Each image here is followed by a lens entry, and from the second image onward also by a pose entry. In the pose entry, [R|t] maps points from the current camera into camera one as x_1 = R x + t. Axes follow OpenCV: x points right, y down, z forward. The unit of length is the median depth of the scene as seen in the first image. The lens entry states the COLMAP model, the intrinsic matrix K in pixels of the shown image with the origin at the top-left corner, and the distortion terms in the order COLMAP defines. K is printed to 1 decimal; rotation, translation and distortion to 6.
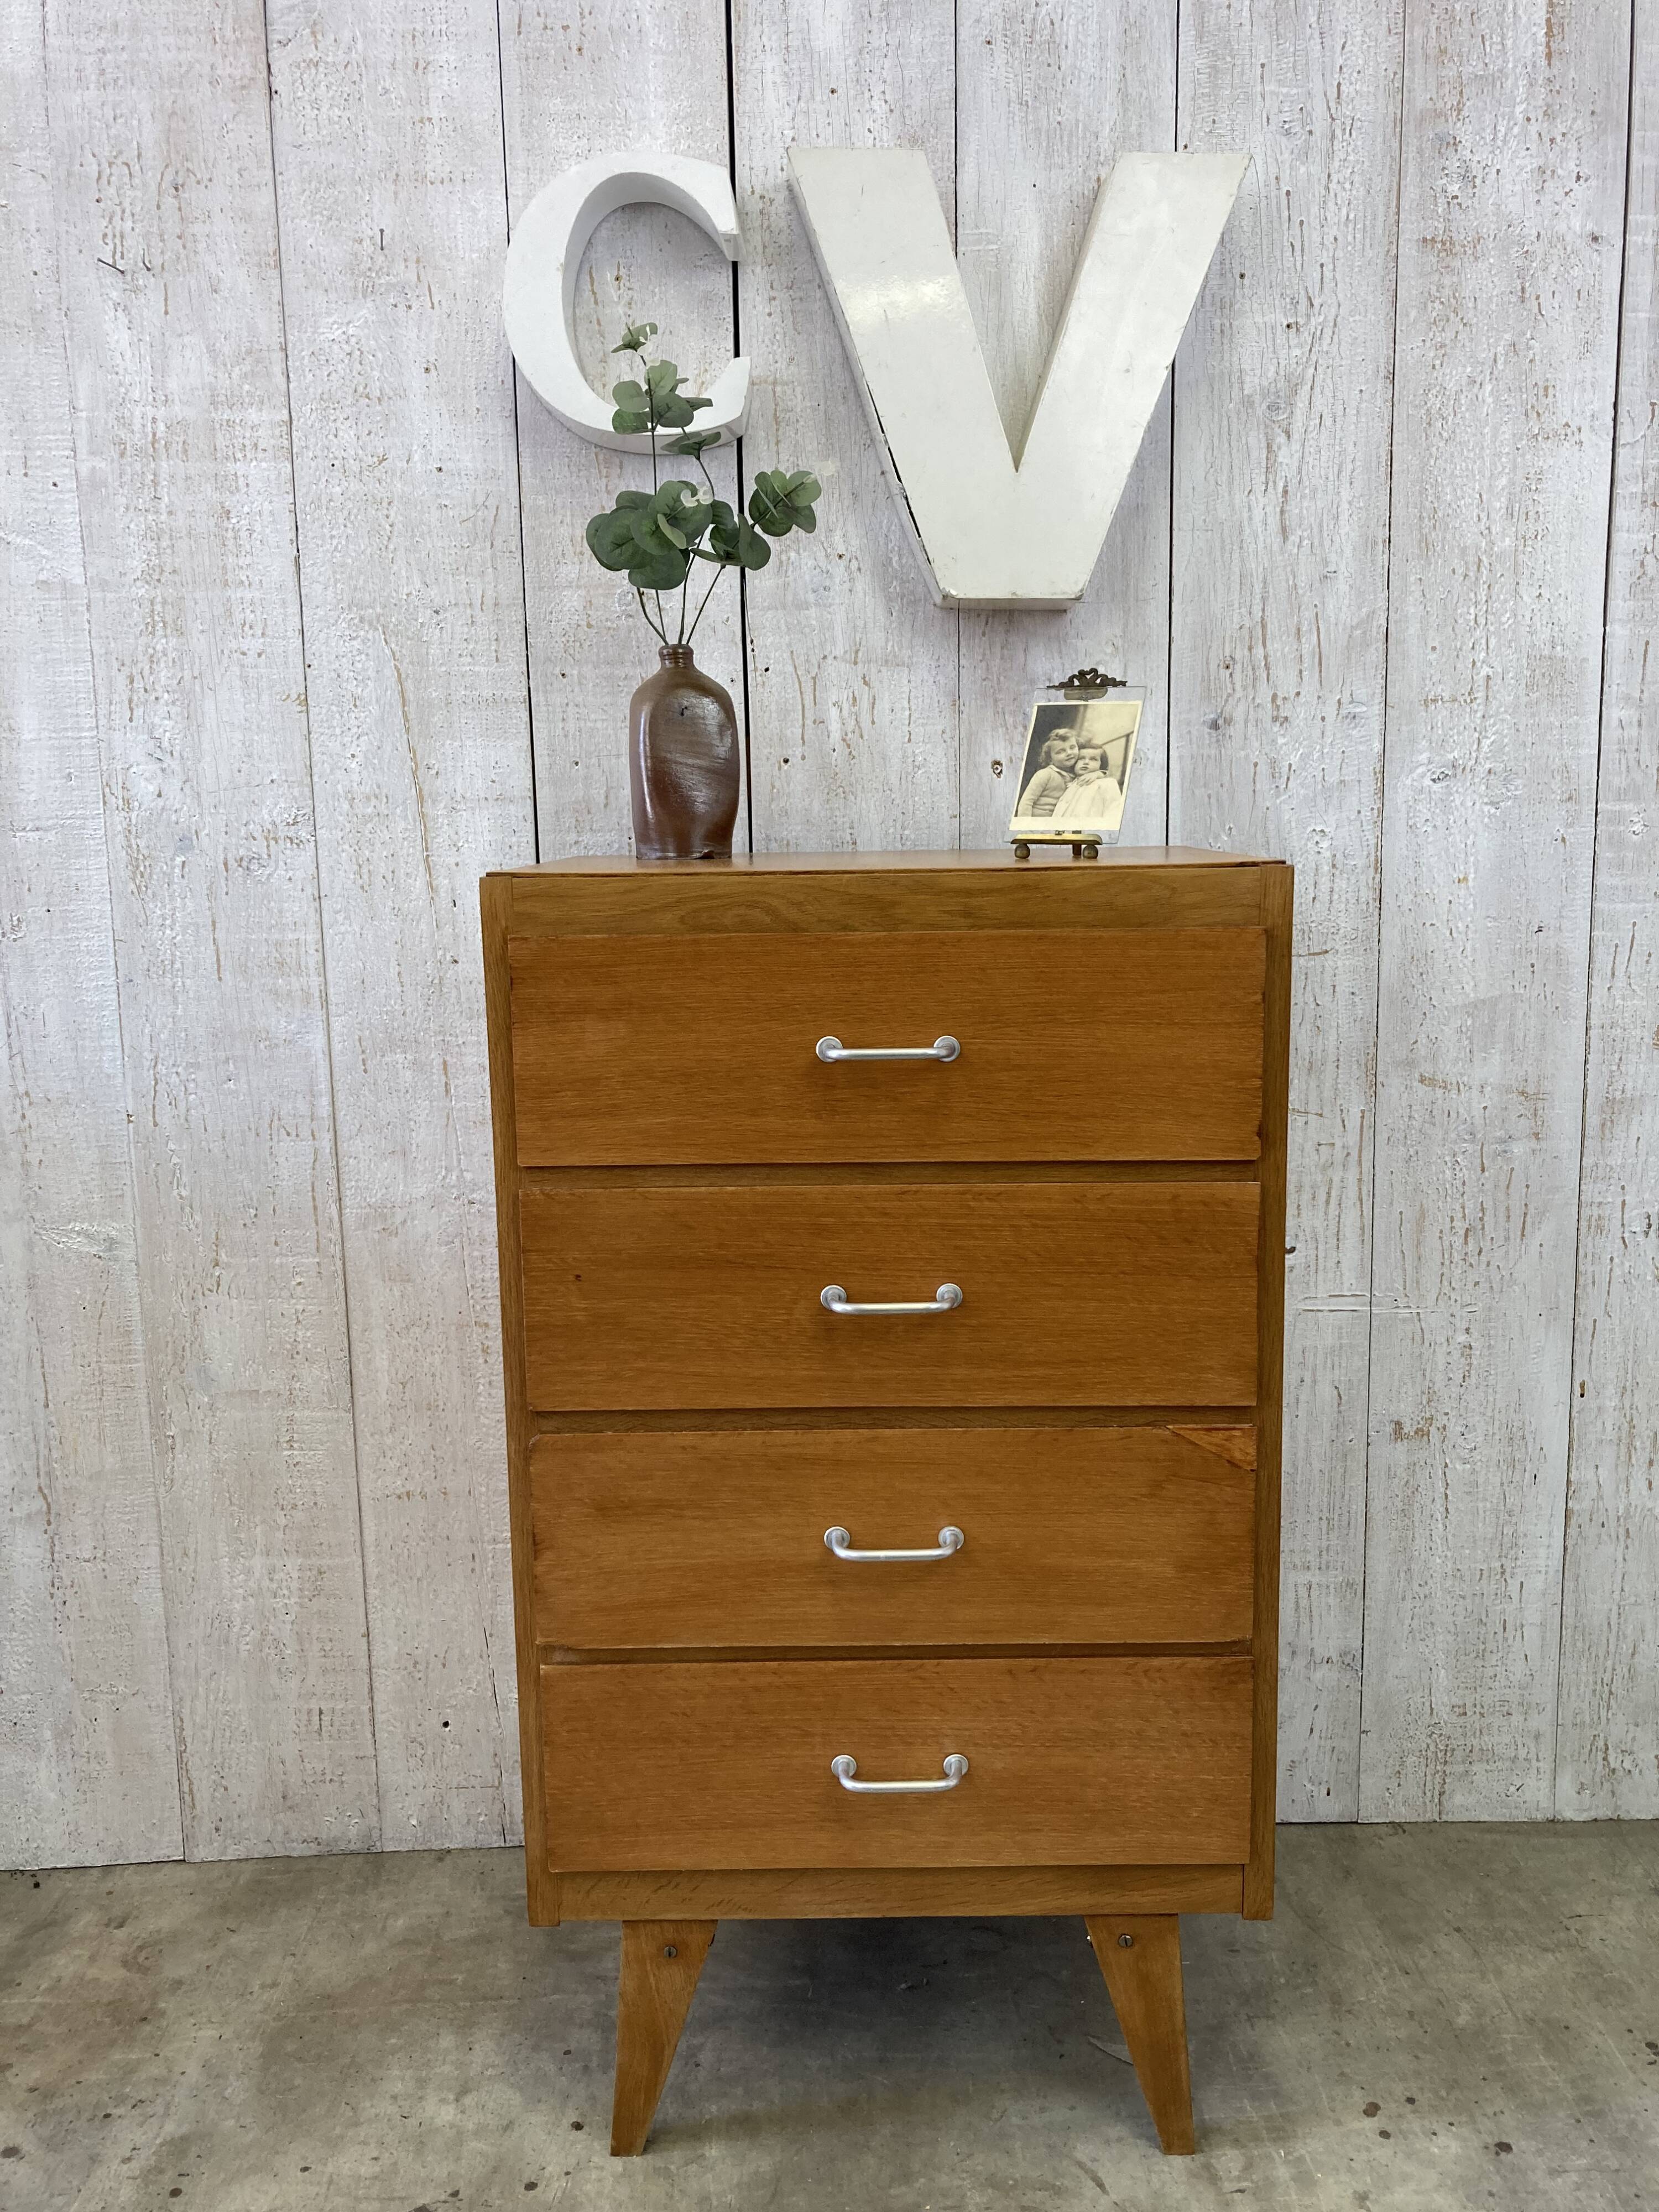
lens RADIAL K [[1826.2, 0, 841.9], [0, 1826.2, 1092.3], [0, 0, 1]] dist [0.020651, 0.002050]
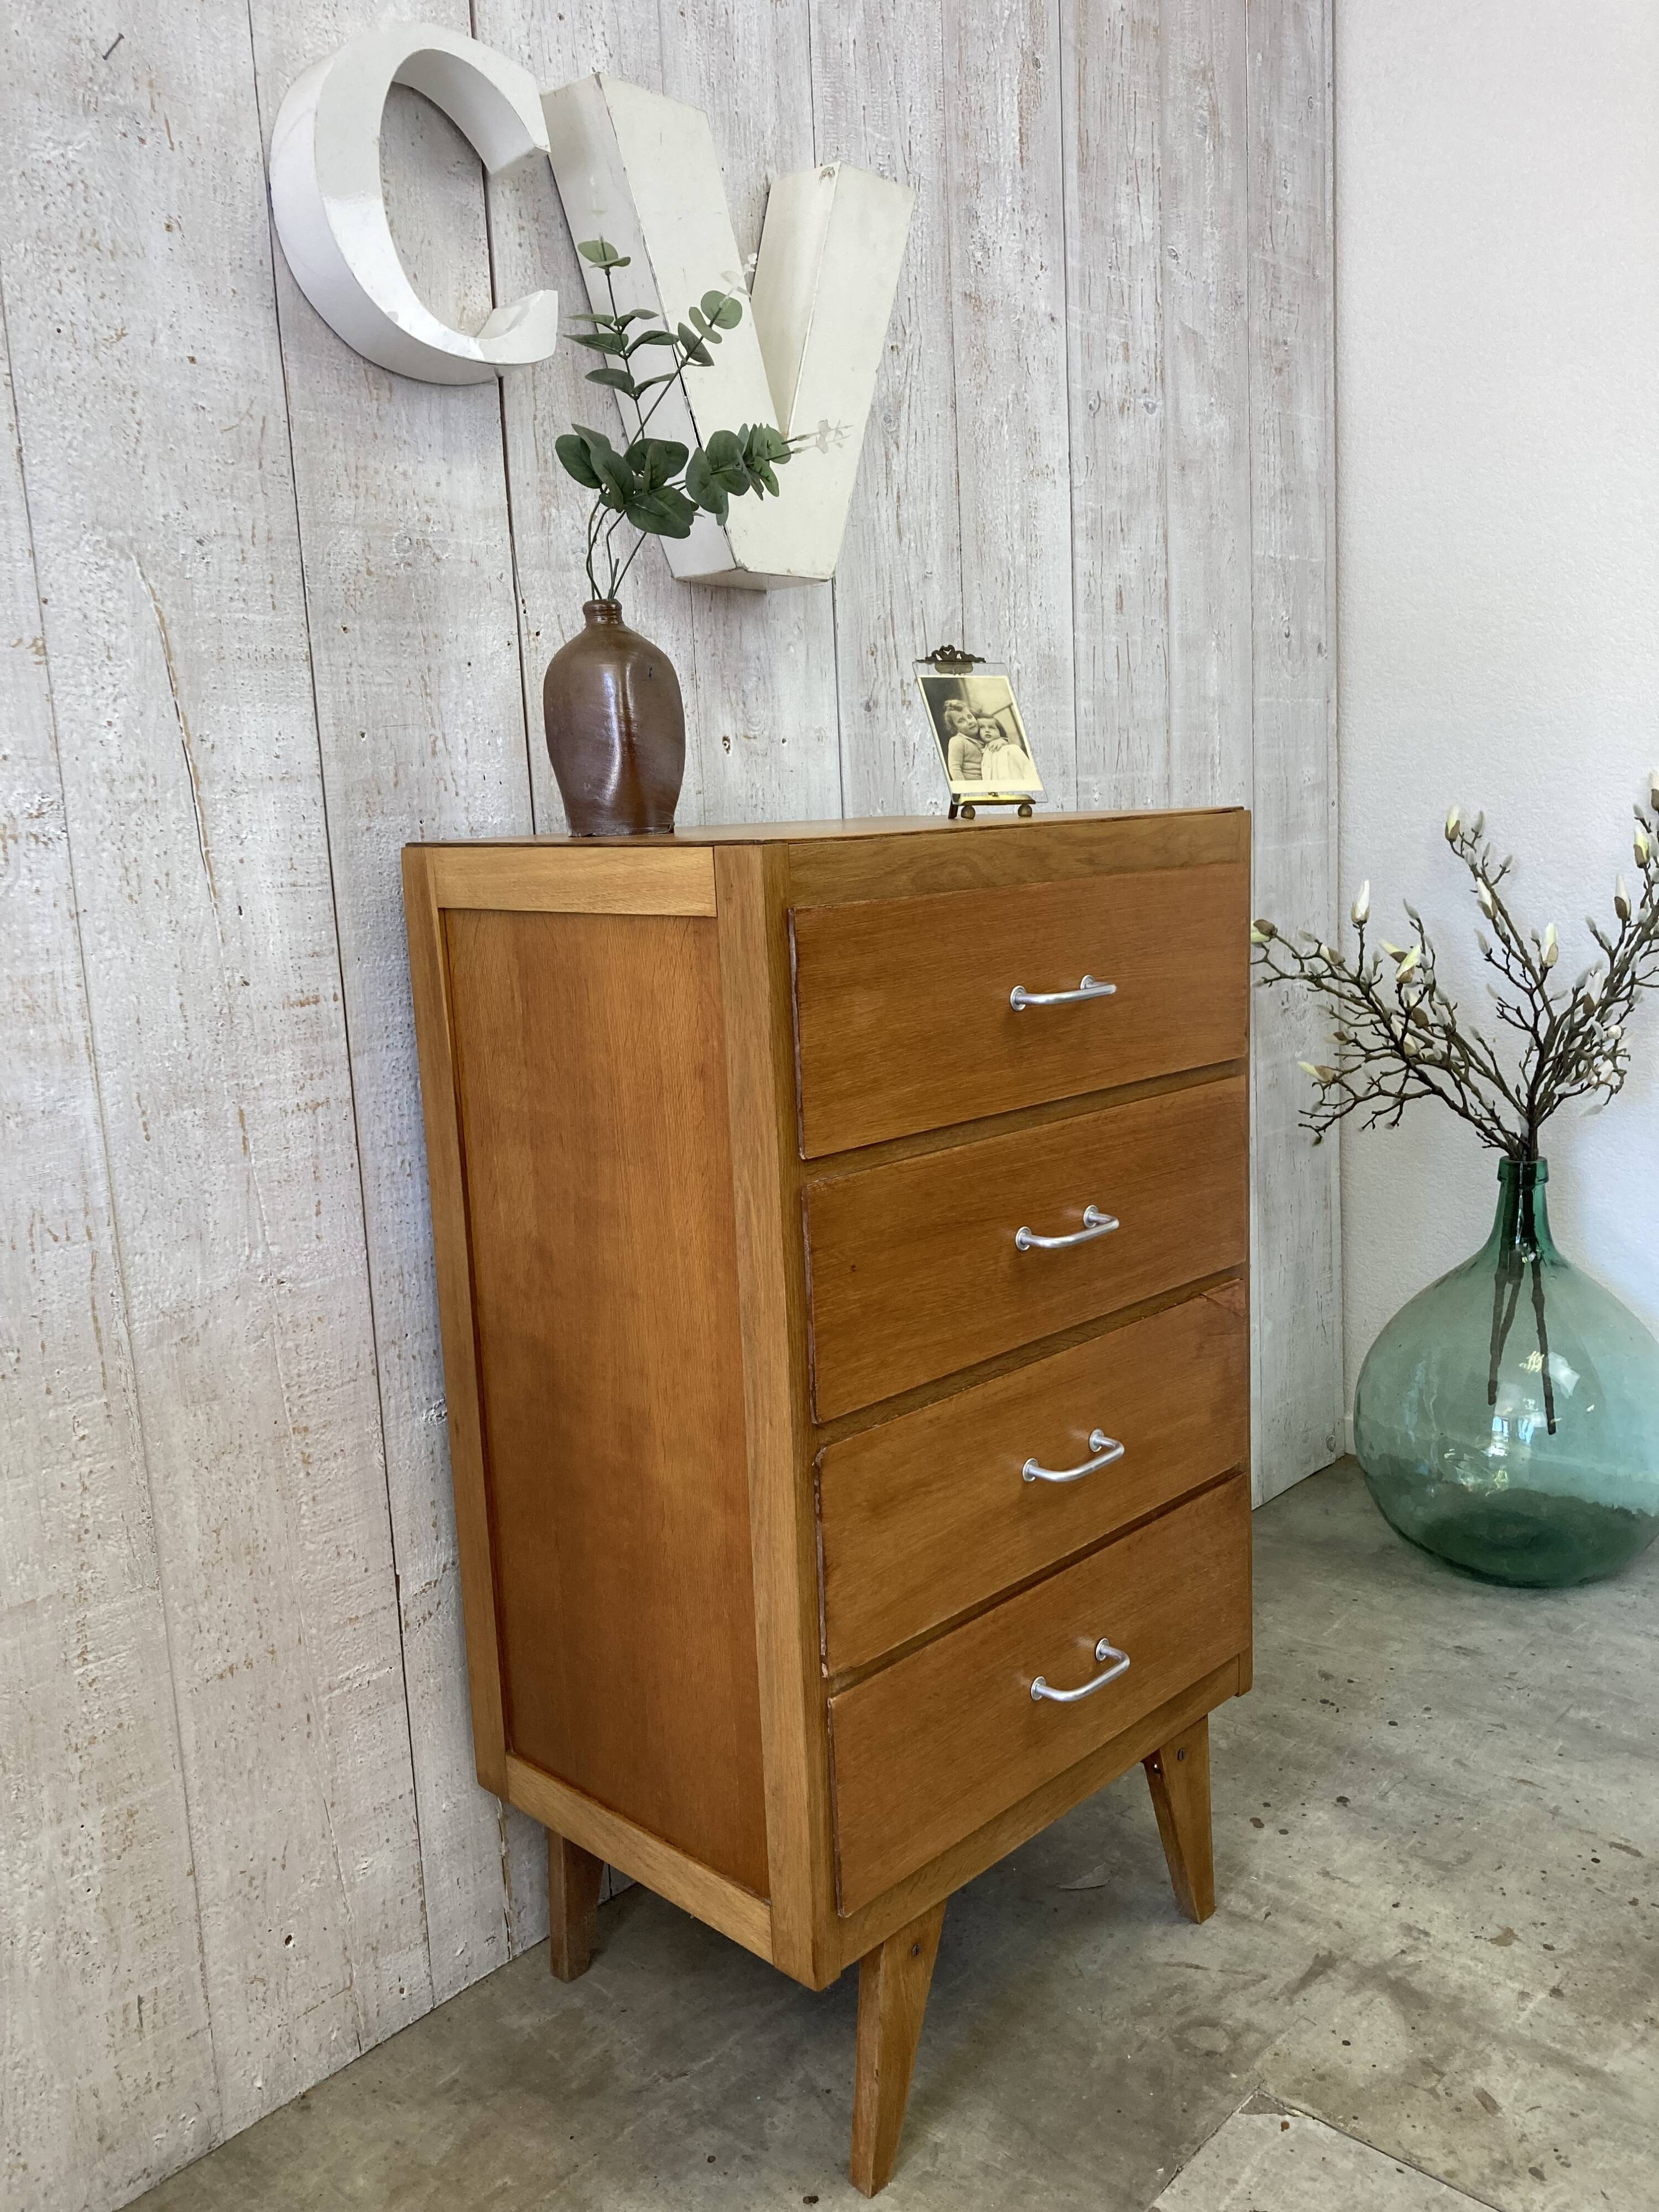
lens RADIAL K [[1826.2, 0, 855.0], [0, 1826.2, 1105.9], [0, 0, 1]] dist [0.020651, 0.002050]
pose [[0.685538, -0.137378, 0.714958, -0.632276], [0.142832, 0.988330, 0.052951, -0.024233], [-0.713888, 0.065818, 0.697160, 0.267829]]
